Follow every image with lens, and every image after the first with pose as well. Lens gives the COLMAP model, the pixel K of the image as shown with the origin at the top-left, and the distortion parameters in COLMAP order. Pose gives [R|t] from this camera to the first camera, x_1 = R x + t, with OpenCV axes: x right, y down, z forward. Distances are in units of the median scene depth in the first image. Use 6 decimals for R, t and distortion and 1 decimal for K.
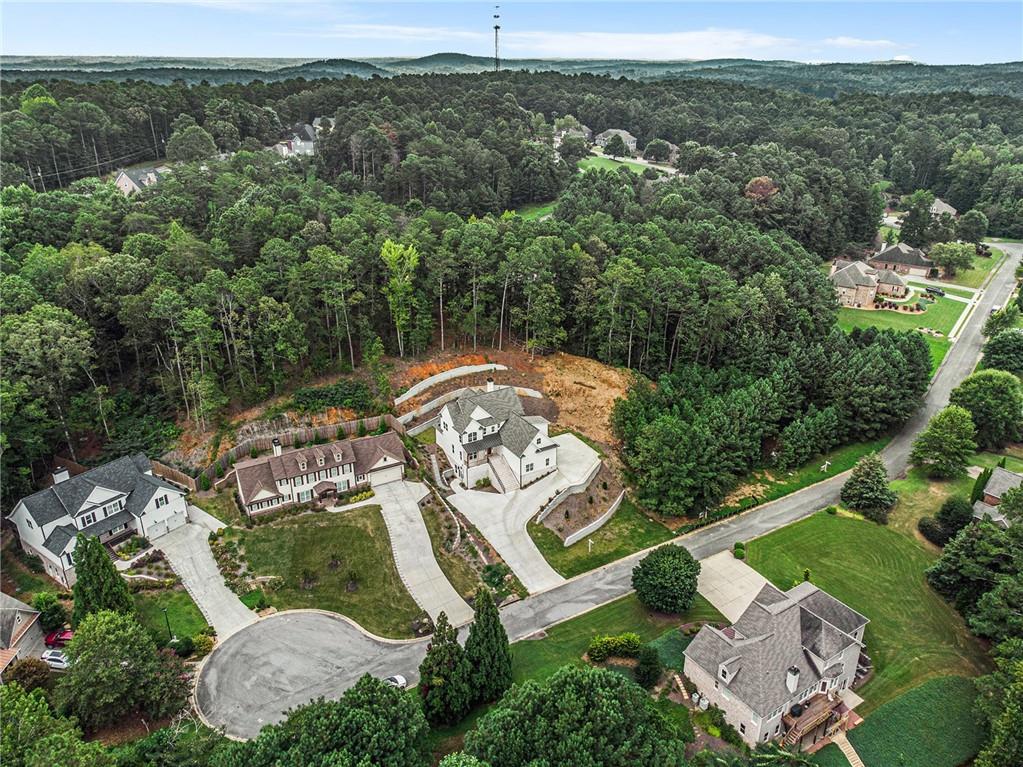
lens RADIAL K [[780.4, 0, 523.9], [0, 780.4, 343.7], [0, 0, 1]] dist [0.054385, -0.104477]
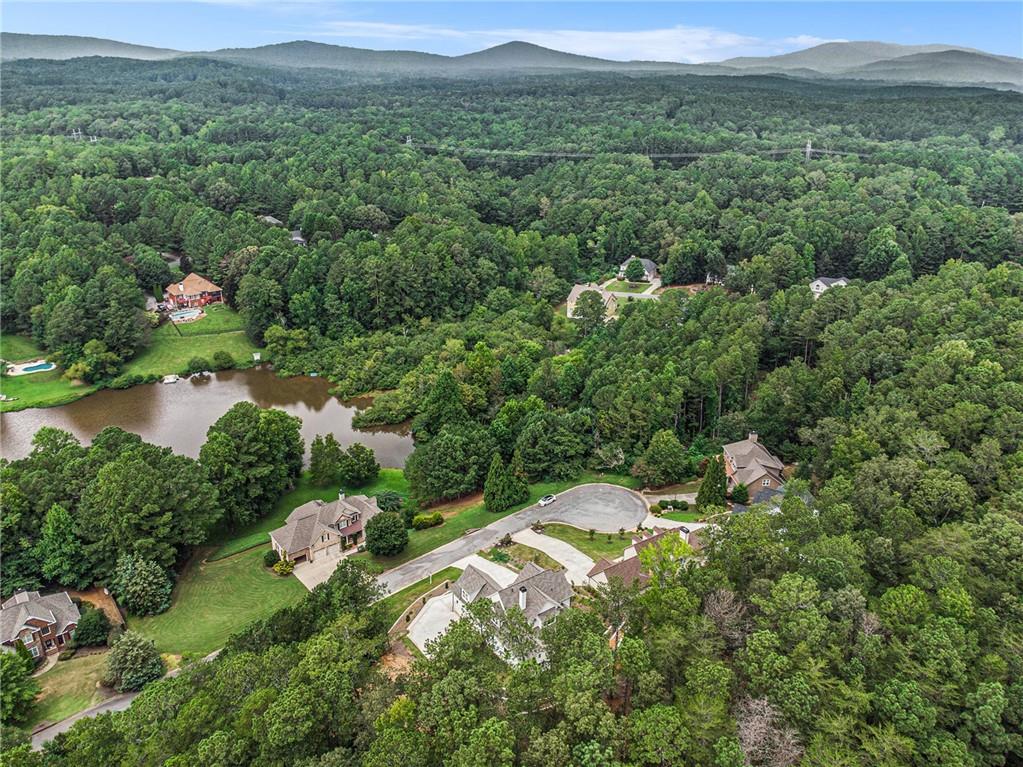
lens RADIAL K [[762.9, 0, 511.5], [0, 762.9, 383.5], [0, 0, 1]] dist [0.047173, -0.073451]
pose [[-0.996966, 0.015617, -0.076256, 0.043632], [-0.040915, 0.728266, 0.684072, -0.839161], [0.066217, 0.685117, -0.725417, 1.686616]]
